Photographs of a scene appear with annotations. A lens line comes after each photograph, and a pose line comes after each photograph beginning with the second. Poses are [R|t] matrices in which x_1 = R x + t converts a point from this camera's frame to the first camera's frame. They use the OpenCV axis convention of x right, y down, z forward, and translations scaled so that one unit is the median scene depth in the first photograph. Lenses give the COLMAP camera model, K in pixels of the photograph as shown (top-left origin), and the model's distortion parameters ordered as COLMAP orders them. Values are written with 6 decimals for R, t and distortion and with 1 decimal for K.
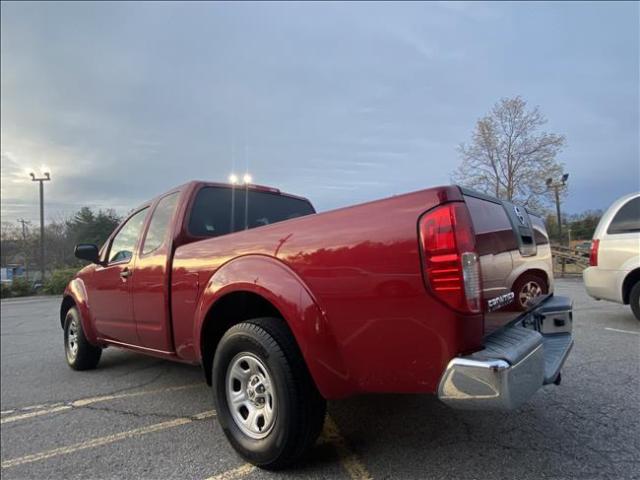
lens RADIAL K [[358.7, 0, 317.8], [0, 358.7, 242.4], [0, 0, 1]] dist [-0.003699, -0.001415]
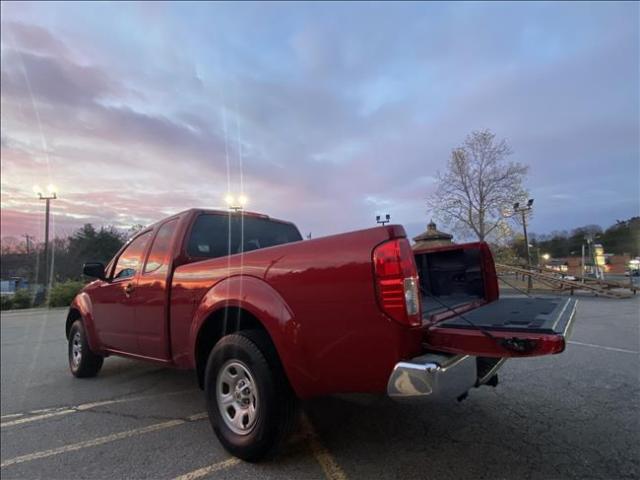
lens RADIAL K [[342.1, 0, 320.0], [0, 342.1, 240.0], [0, 0, 1]] dist [-0.003436, -0.001756]
pose [[0.999552, 0.009658, 0.028344, 0.031440], [-0.008242, 0.998732, -0.049666, -0.020827], [-0.028787, 0.049410, 0.998364, -0.100376]]
